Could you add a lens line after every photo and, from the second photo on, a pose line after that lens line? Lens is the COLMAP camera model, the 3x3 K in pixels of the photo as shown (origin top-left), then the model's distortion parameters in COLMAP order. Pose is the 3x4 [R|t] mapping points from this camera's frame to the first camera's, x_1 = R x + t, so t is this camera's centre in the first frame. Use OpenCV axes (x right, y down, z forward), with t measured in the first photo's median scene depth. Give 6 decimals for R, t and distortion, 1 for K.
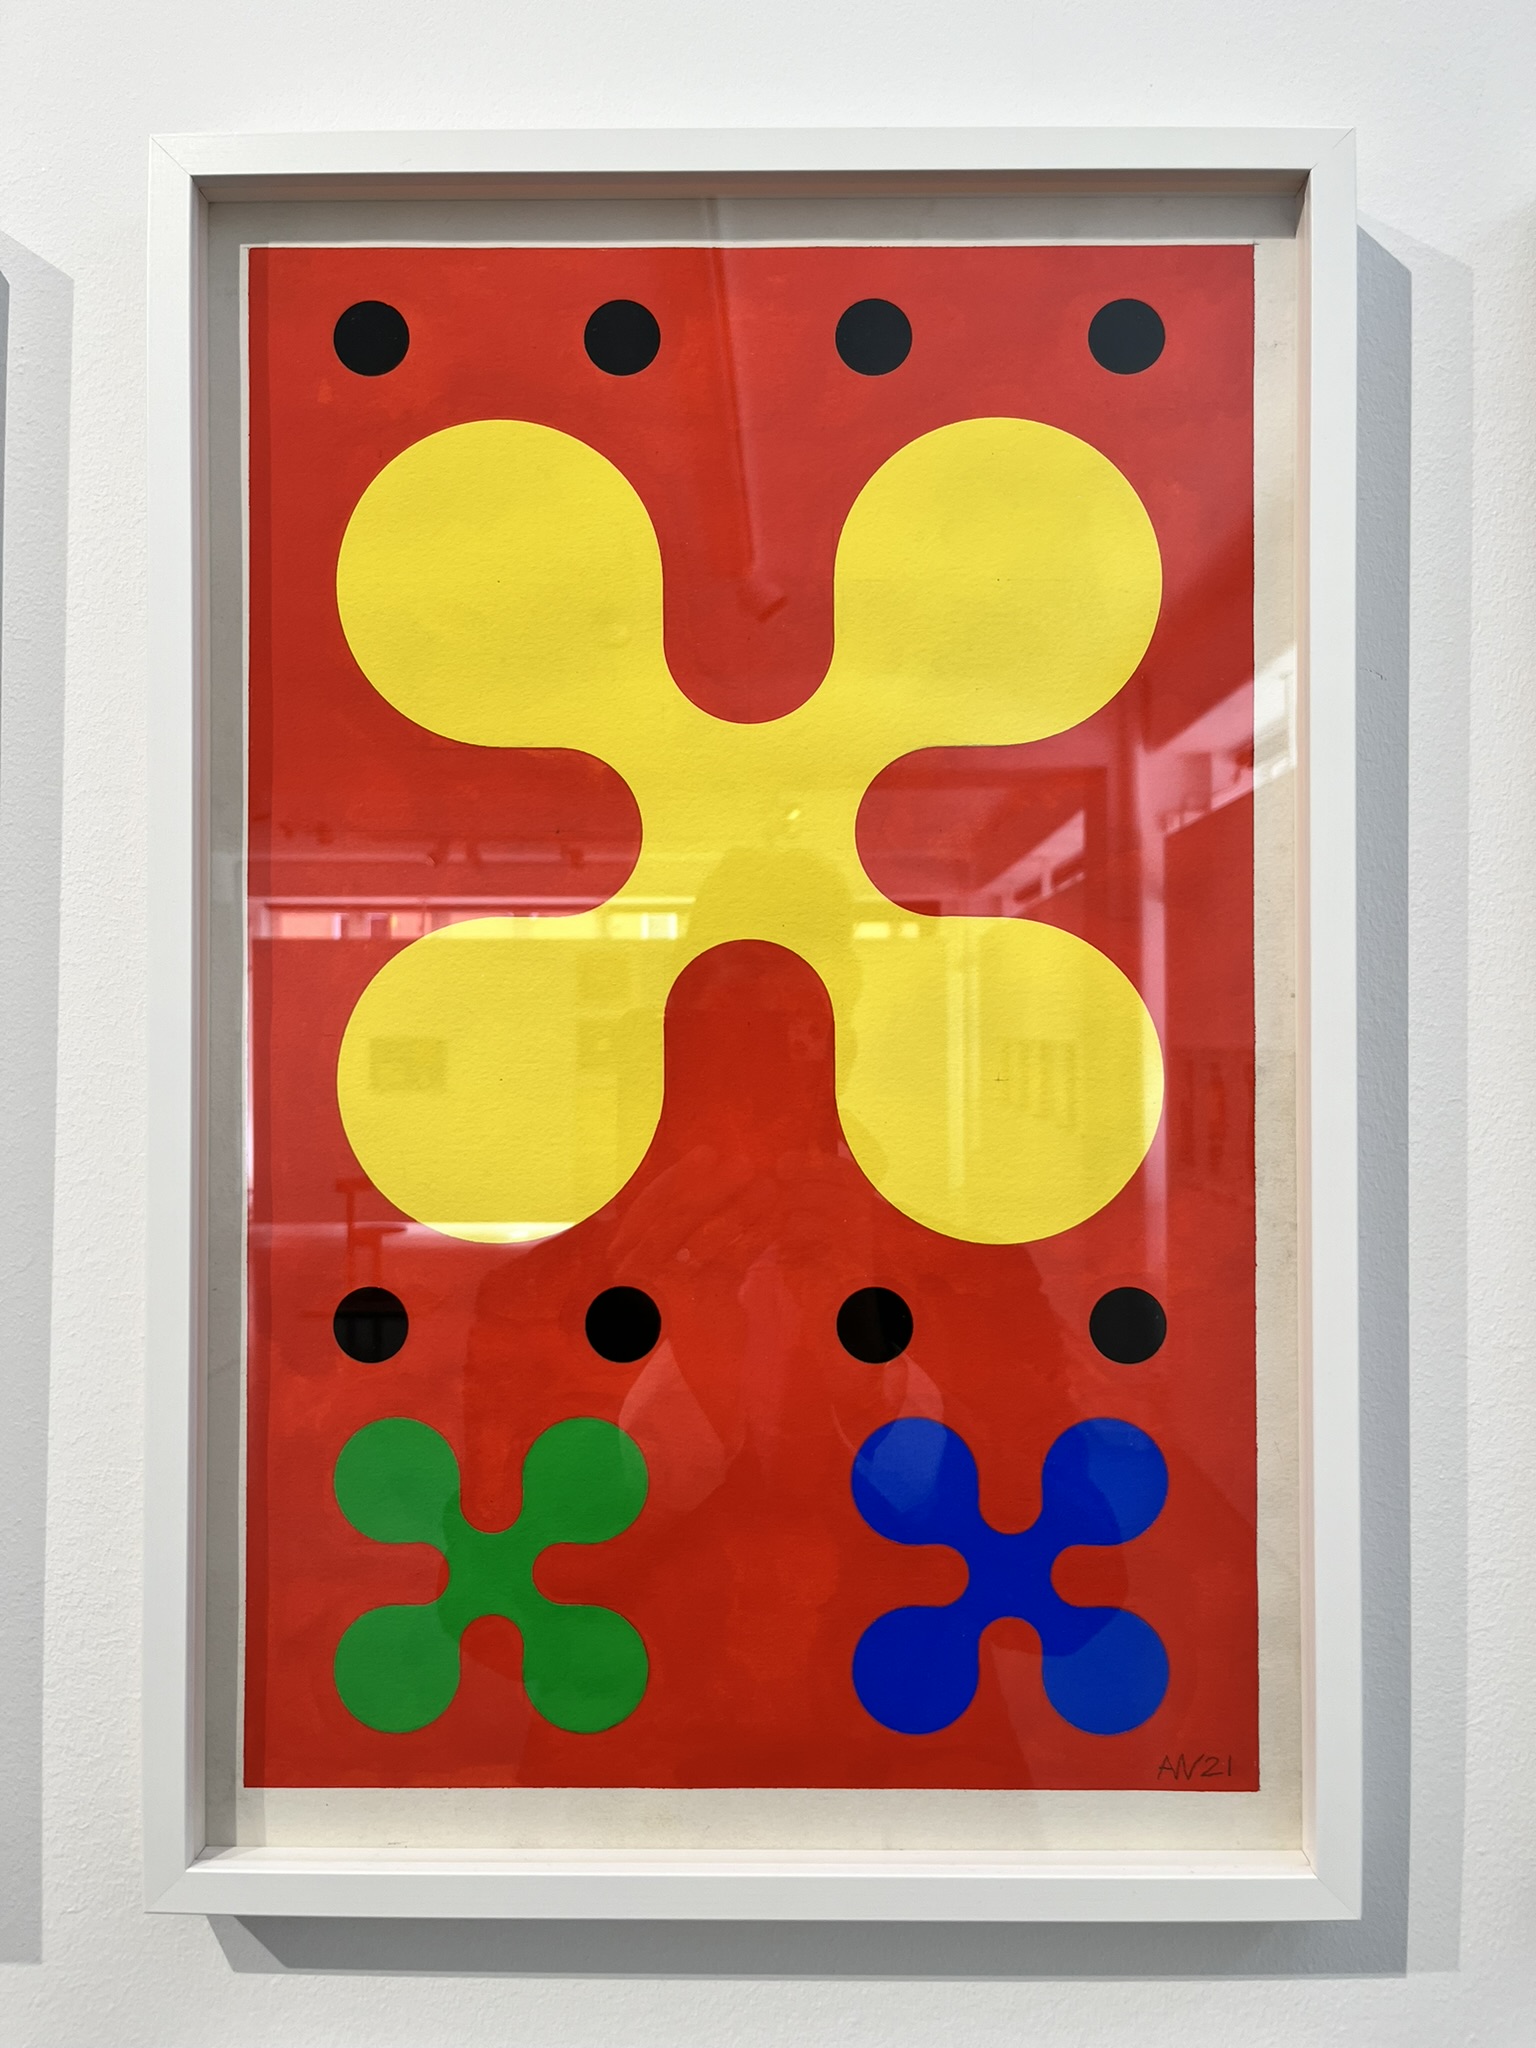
lens RADIAL K [[1551.6, 0, 762.3], [0, 1551.6, 1020.9], [0, 0, 1]] dist [0.024218, -0.024602]
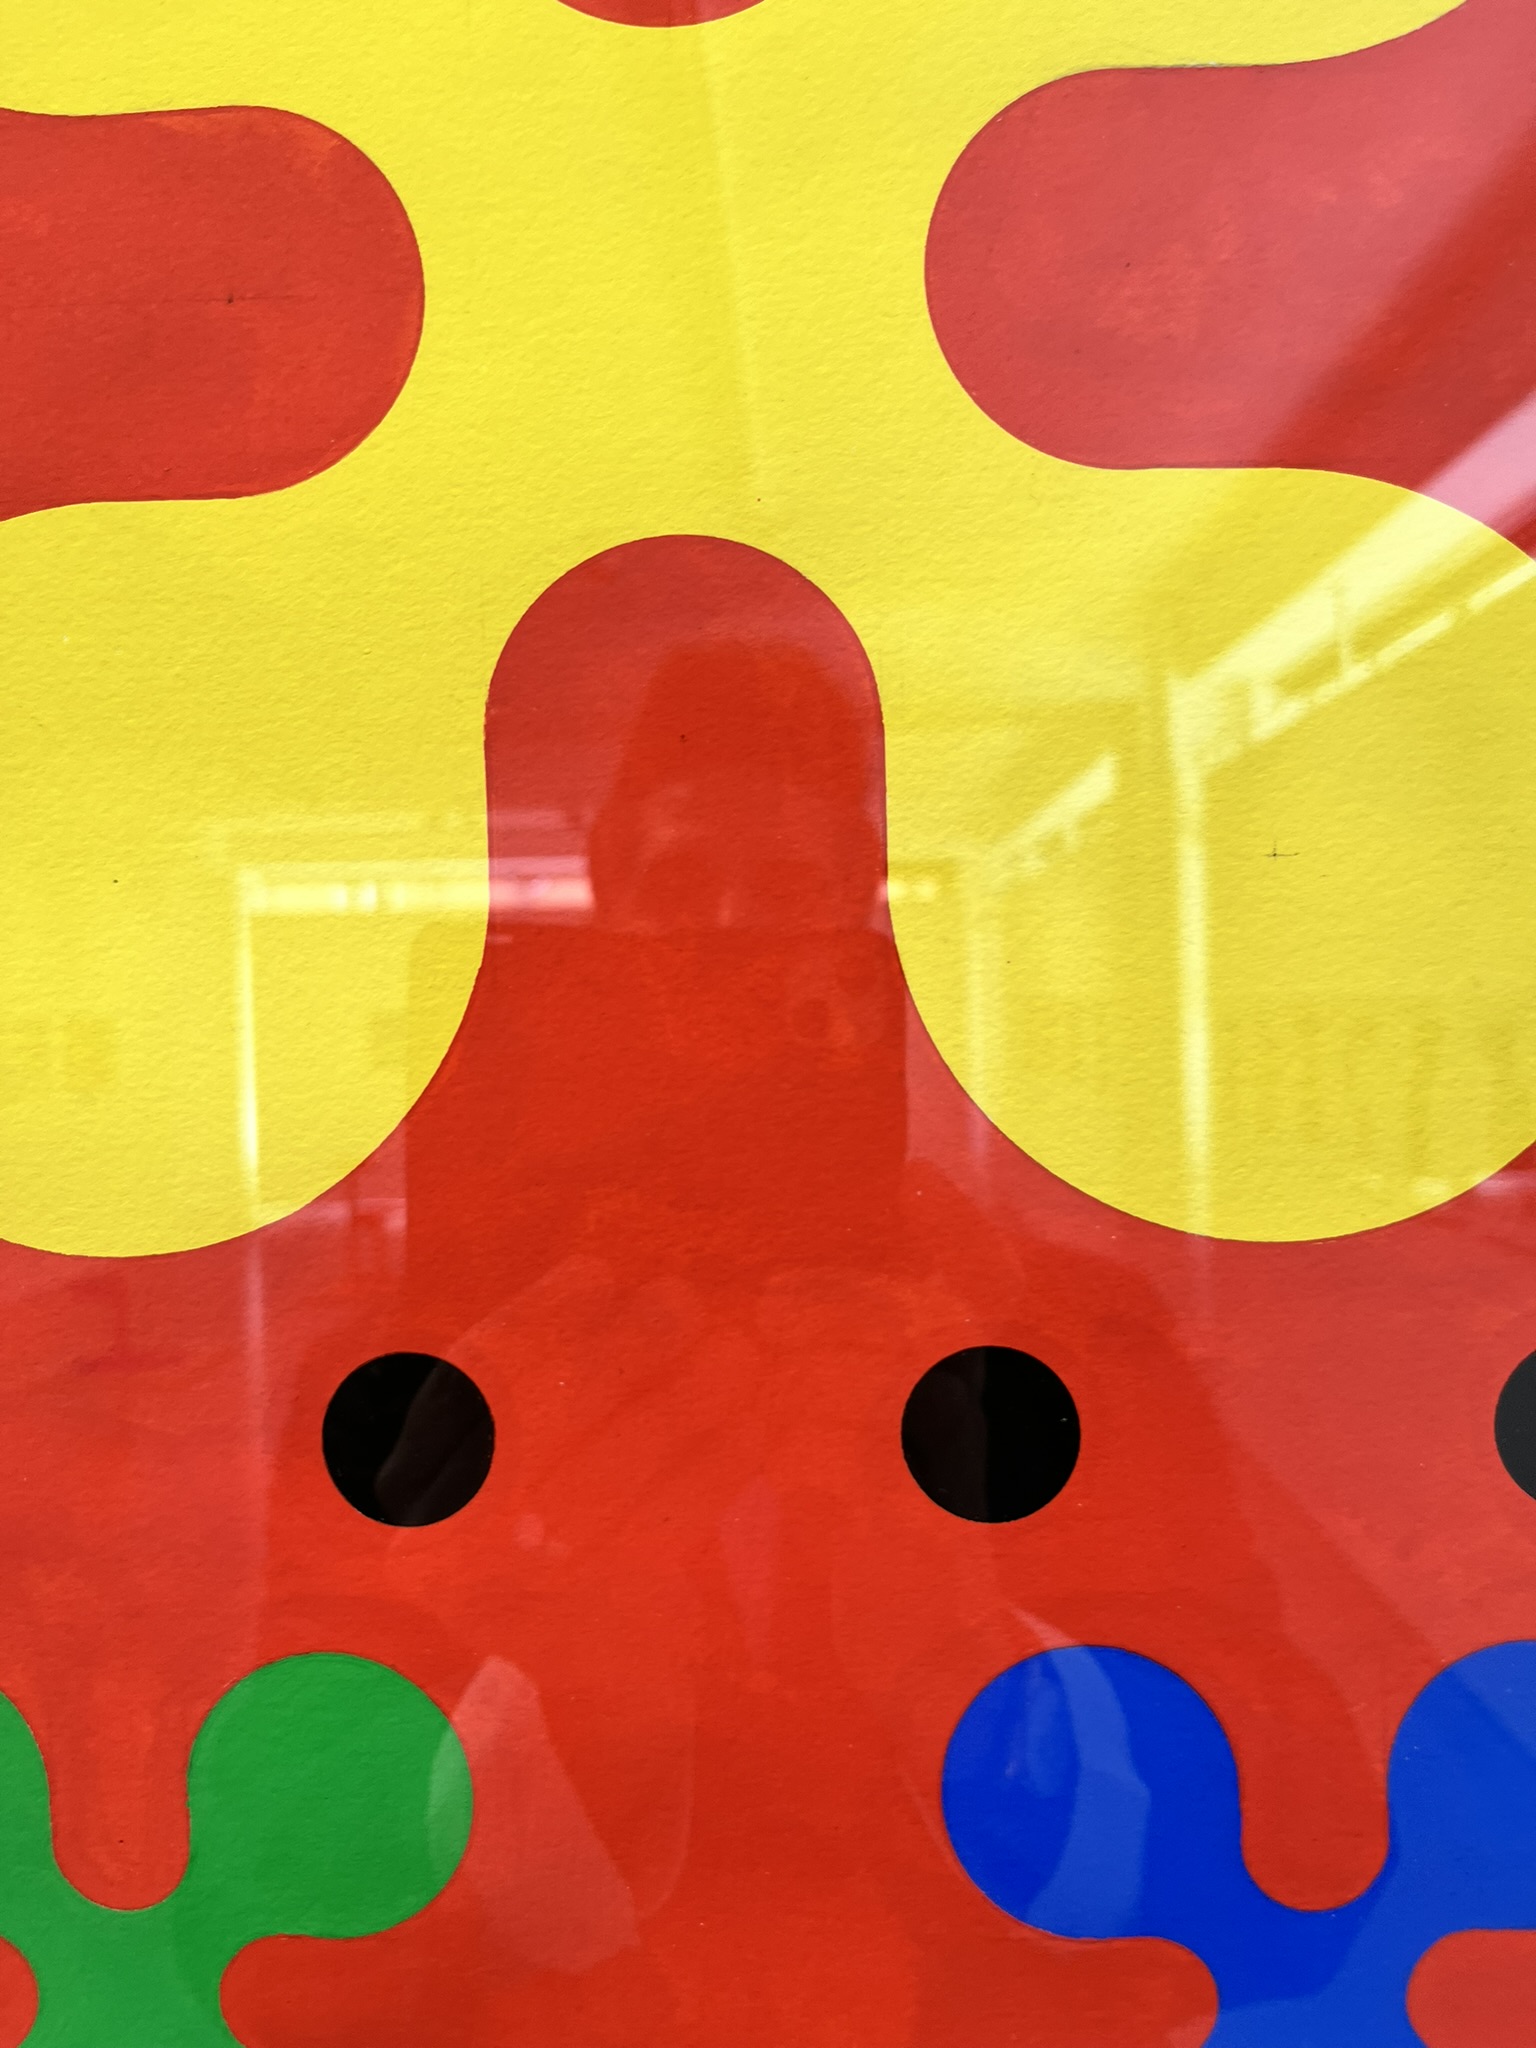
lens RADIAL K [[1551.6, 0, 774.2], [0, 1551.6, 1026.8], [0, 0, 1]] dist [0.024218, -0.024602]
pose [[0.999808, -0.019449, -0.002568, 0.016067], [0.019502, 0.999557, 0.022484, 0.072191], [0.002130, -0.022530, 0.999744, 0.566628]]
